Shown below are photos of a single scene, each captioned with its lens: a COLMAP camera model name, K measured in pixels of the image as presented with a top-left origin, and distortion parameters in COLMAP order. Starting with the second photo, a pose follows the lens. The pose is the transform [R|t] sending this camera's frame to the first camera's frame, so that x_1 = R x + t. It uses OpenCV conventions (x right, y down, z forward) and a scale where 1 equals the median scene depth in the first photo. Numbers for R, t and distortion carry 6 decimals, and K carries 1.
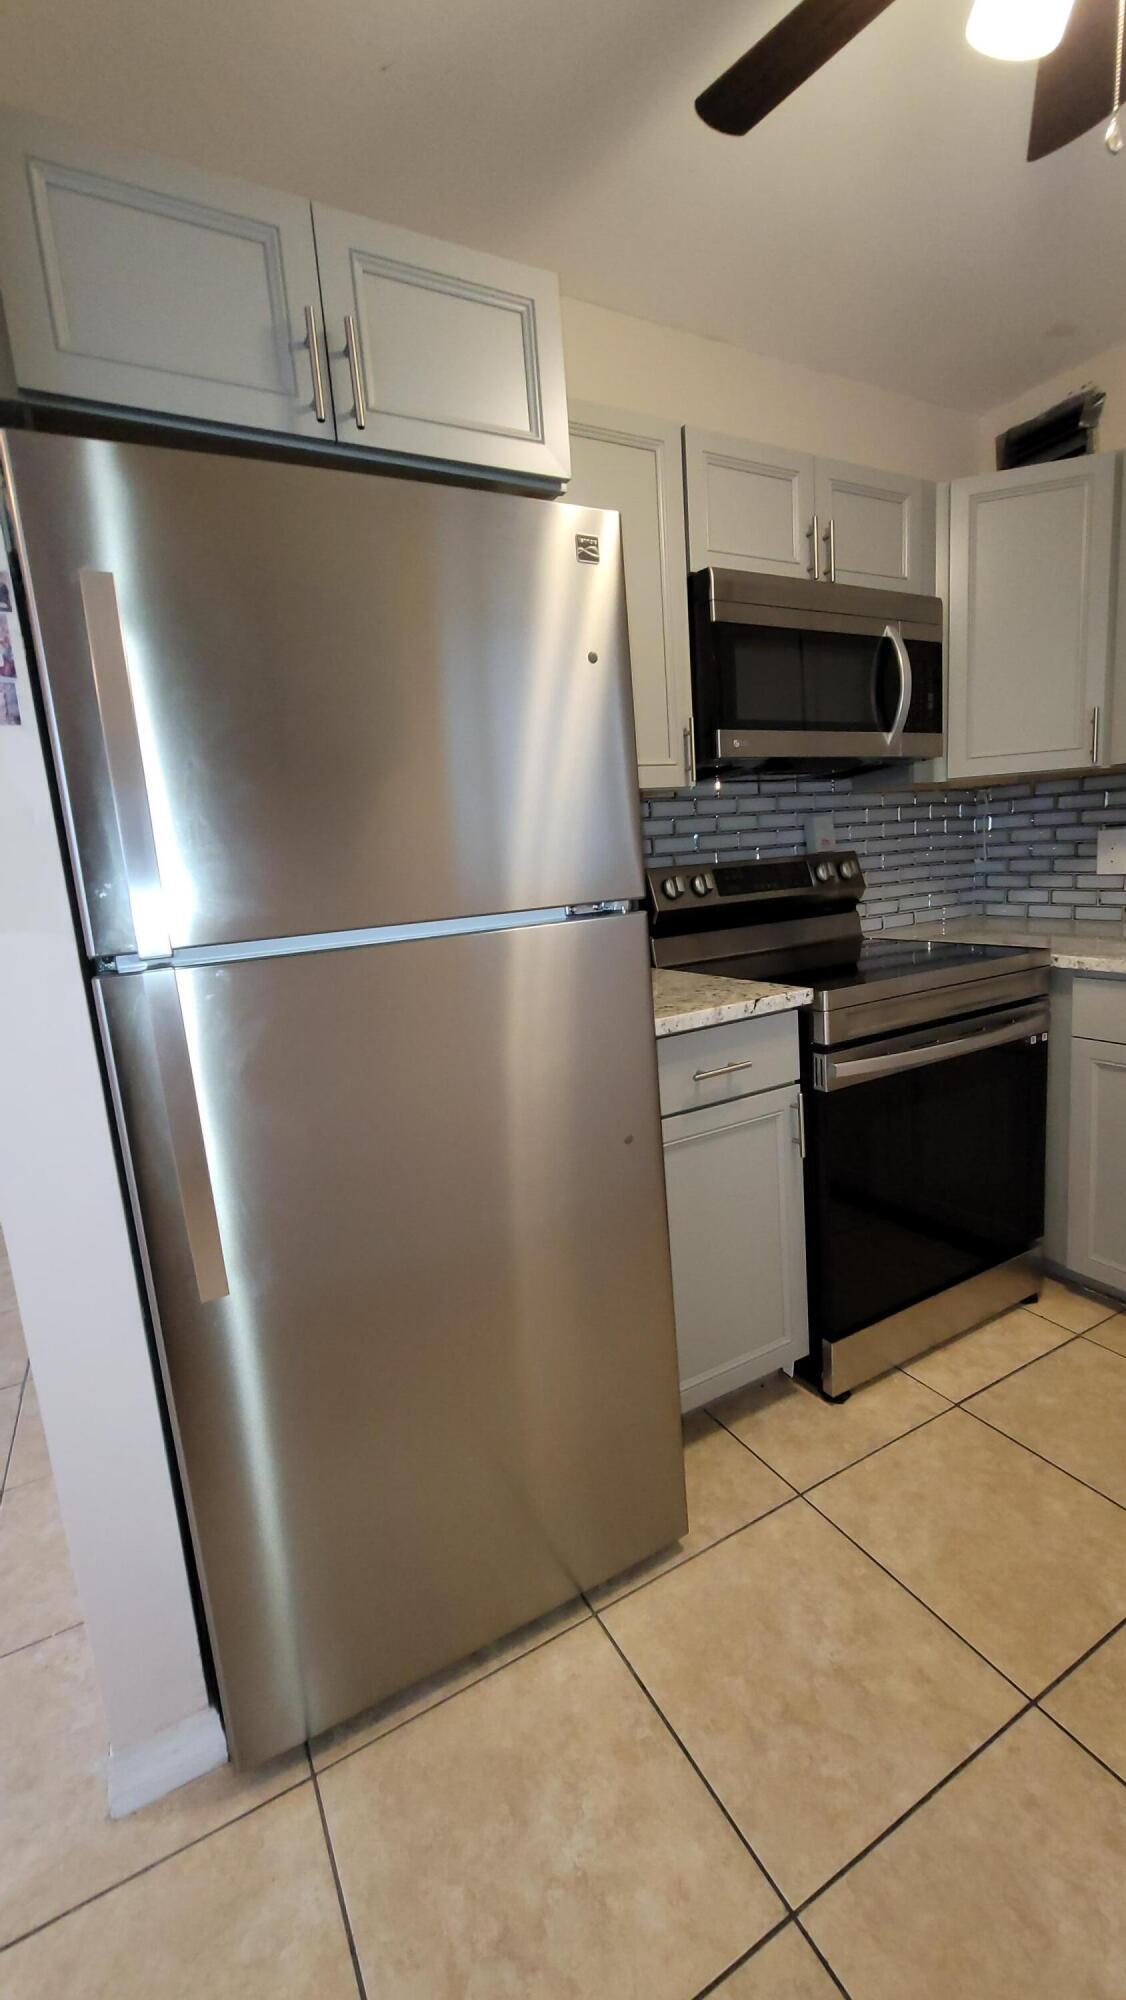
lens RADIAL K [[817.0, 0, 573.6], [0, 817.0, 990.2], [0, 0, 1]] dist [-0.003710, 0.001967]
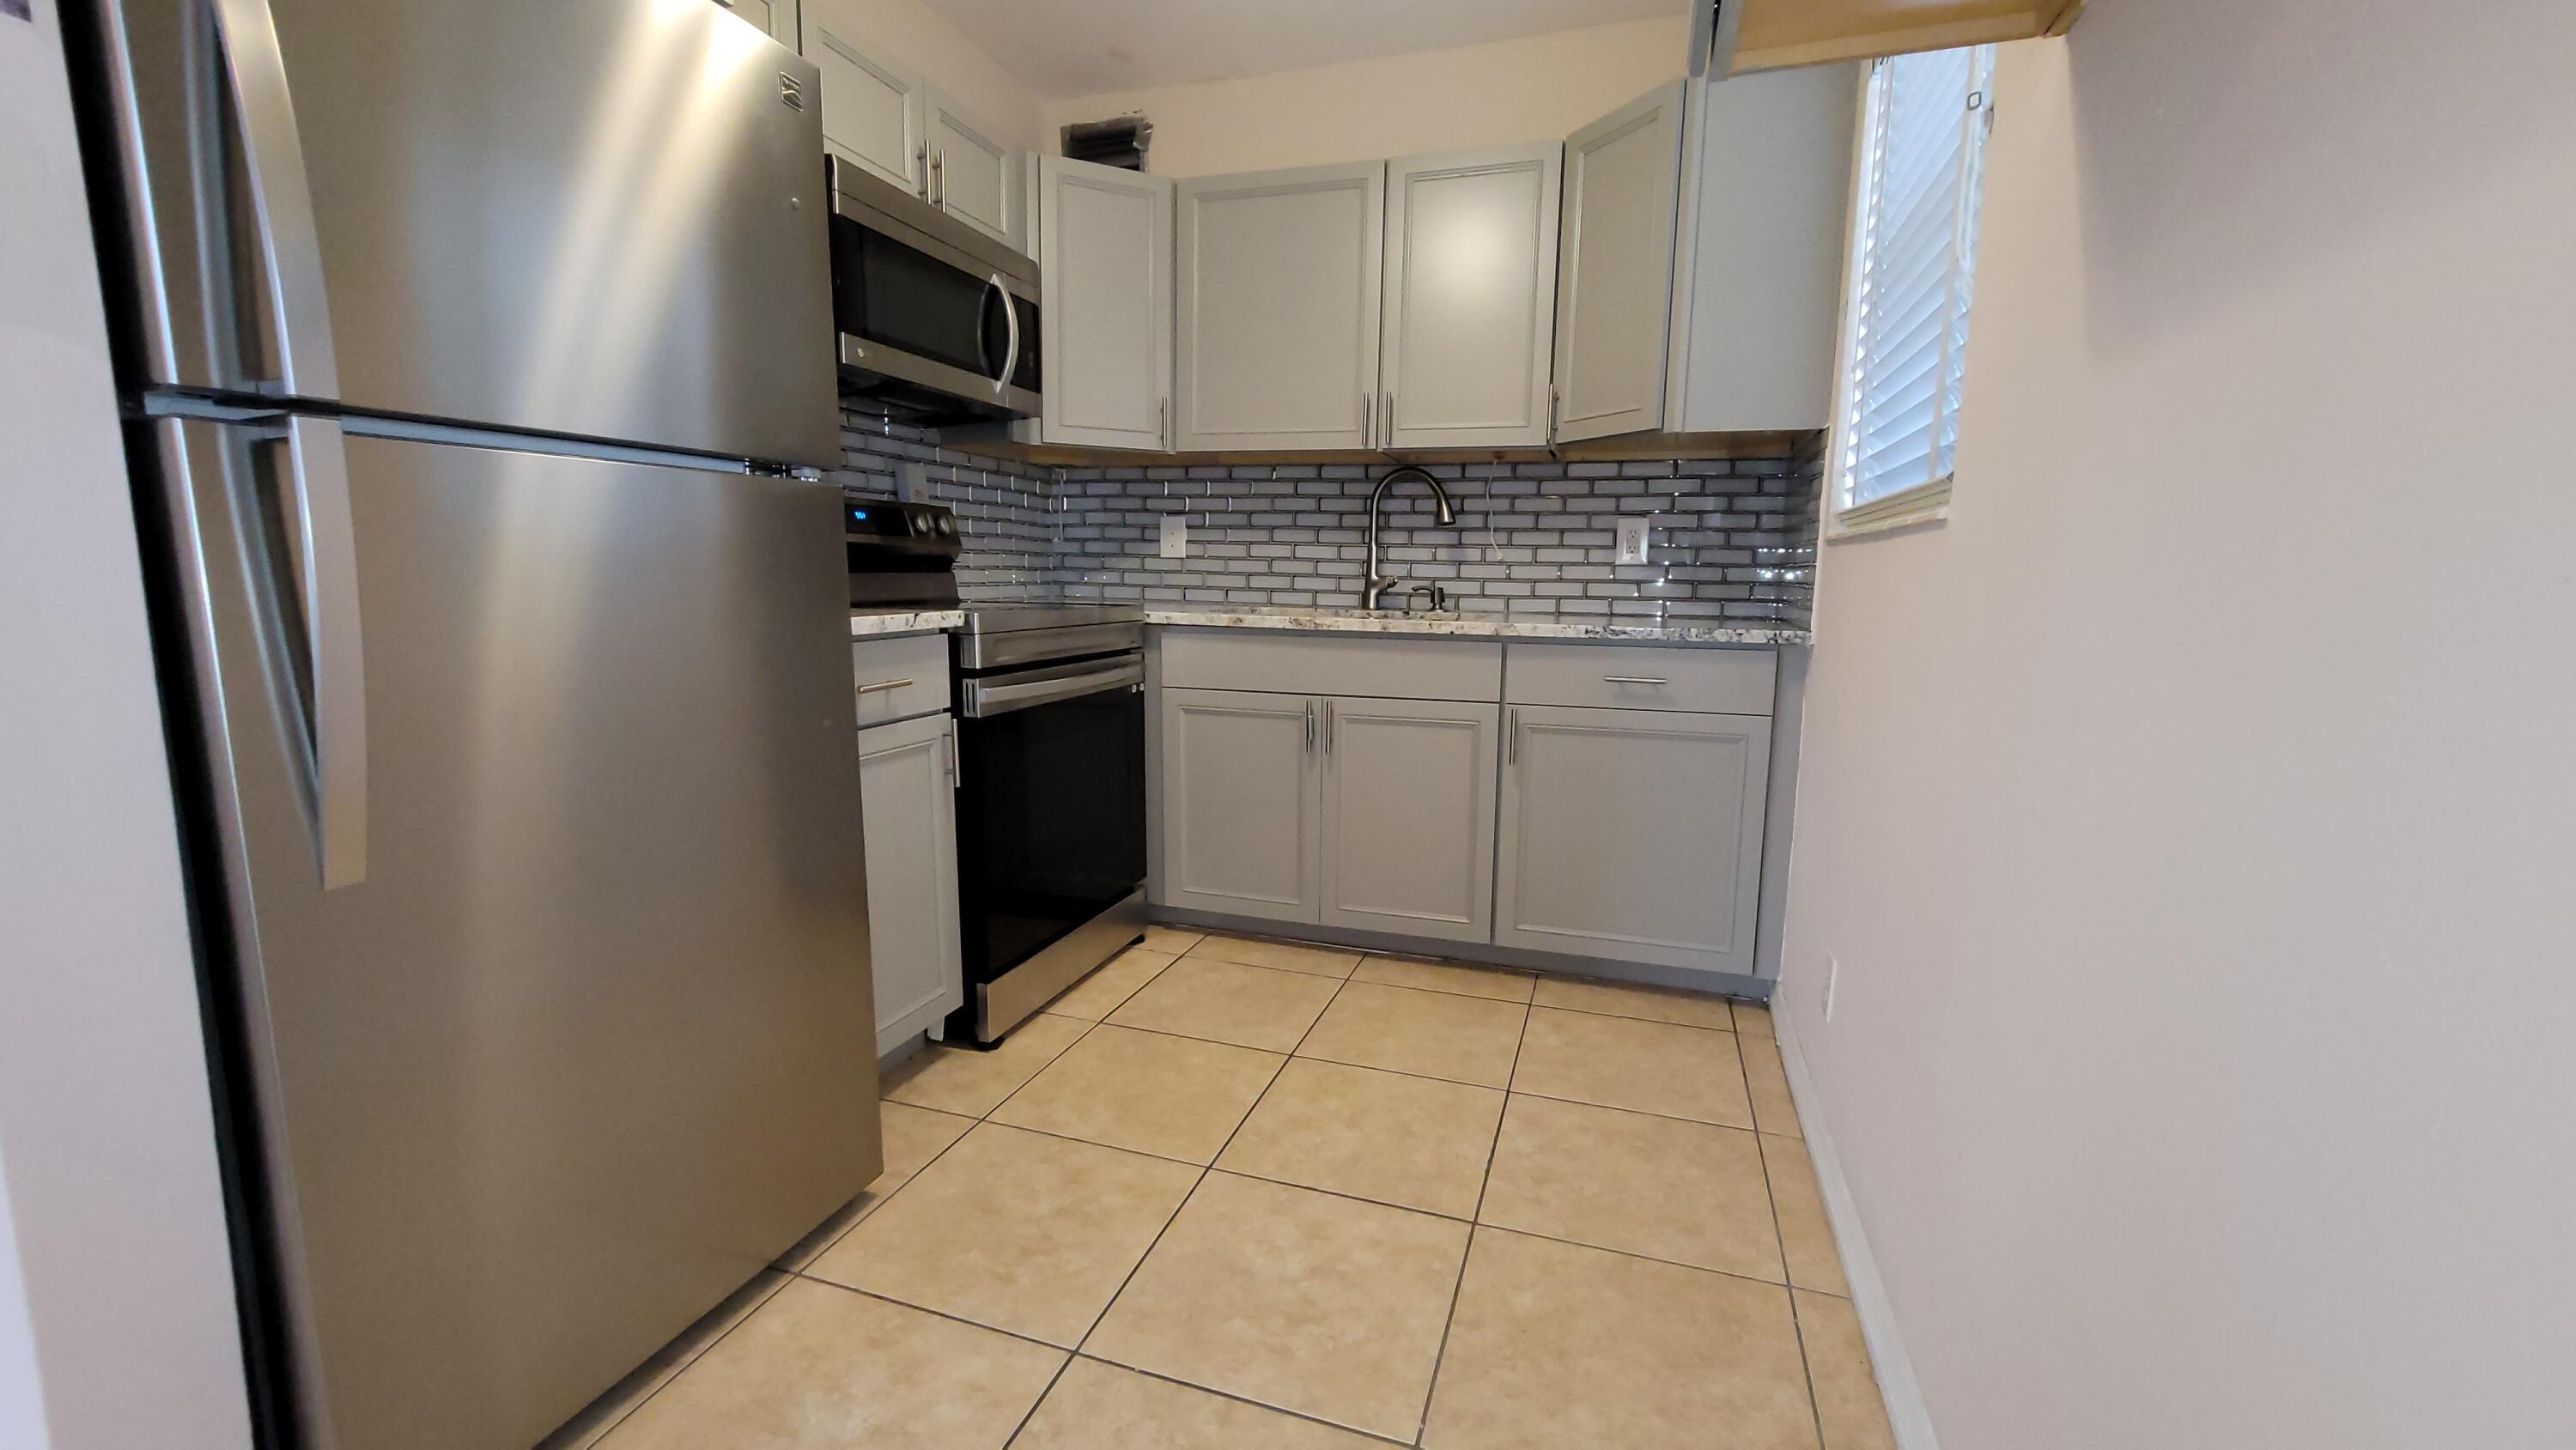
lens RADIAL K [[1052.2, 0, 1281.7], [0, 1052.2, 715.5], [0, 0, 1]] dist [-0.003710, 0.001967]
pose [[0.733209, -0.011647, 0.679904, -0.240401], [0.047831, 0.998260, -0.034480, 0.154765], [-0.678319, 0.057802, 0.732490, -0.147647]]
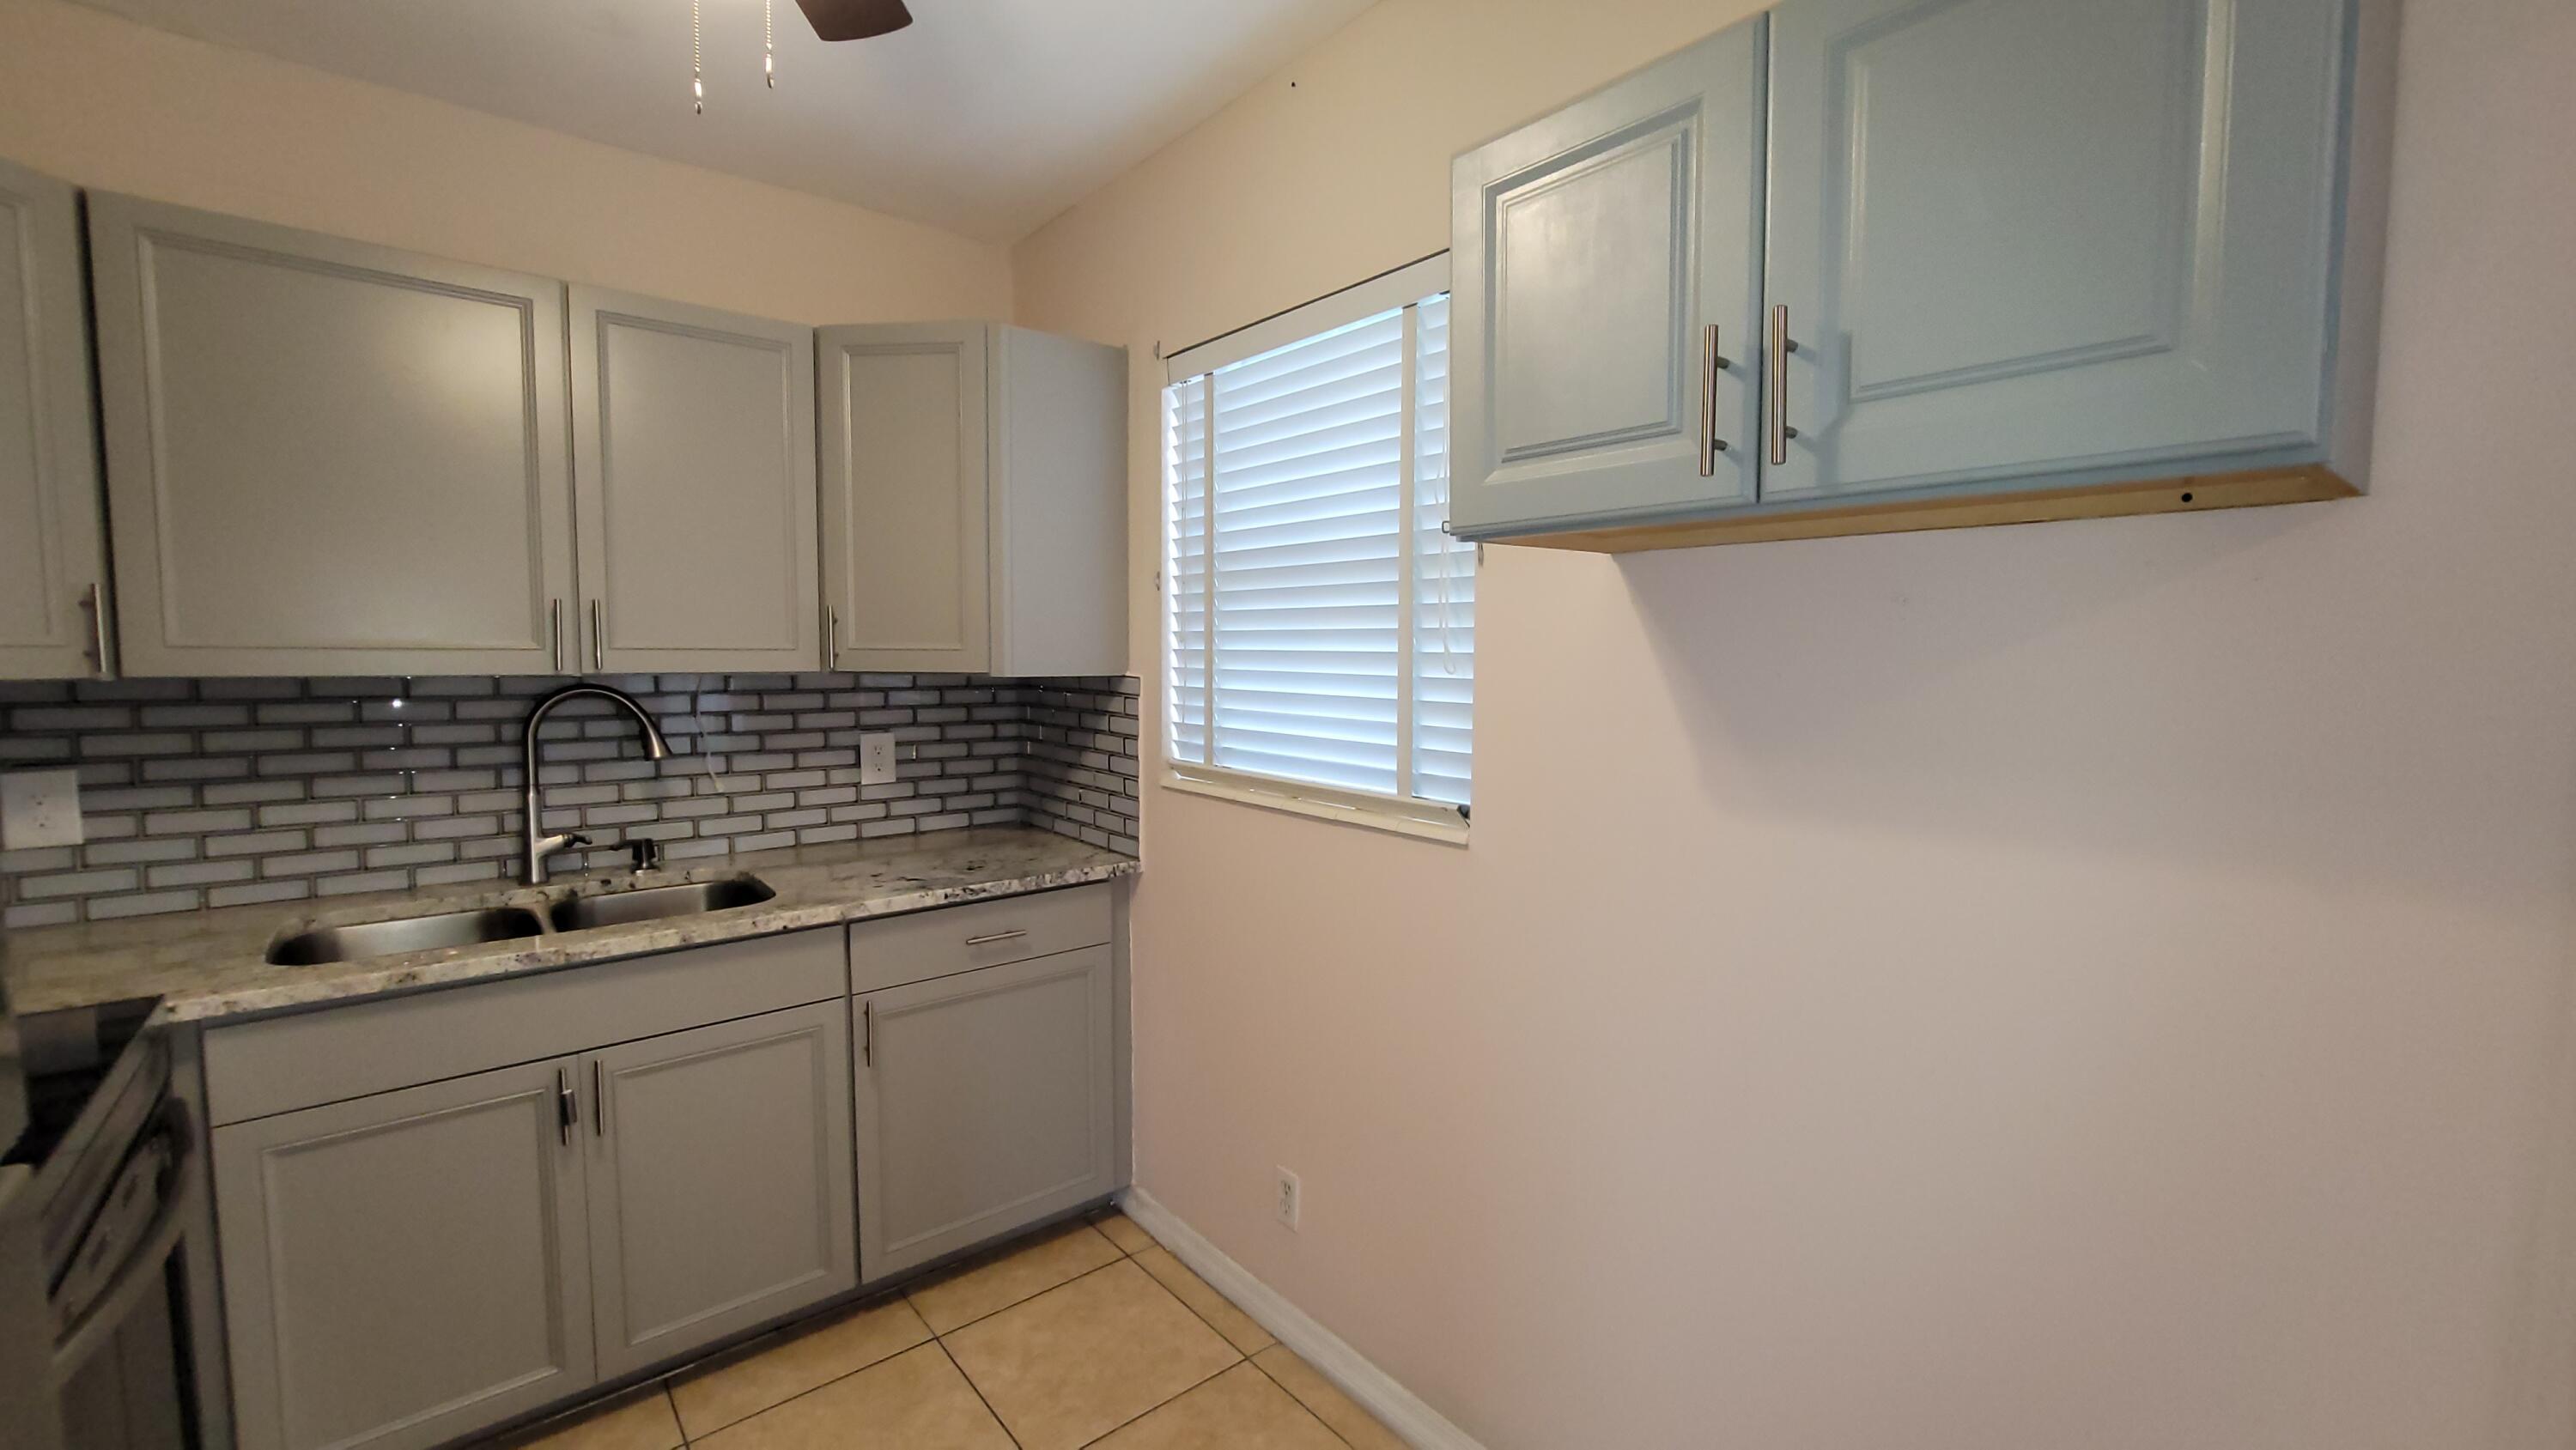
lens RADIAL K [[1052.2, 0, 1281.6], [0, 1052.2, 723.1], [0, 0, 1]] dist [-0.003710, 0.001967]
pose [[-0.179124, -0.003599, 0.983820, -0.294322], [0.175349, 0.983865, 0.035525, -0.128105], [-0.968074, 0.178875, -0.175603, 0.329838]]
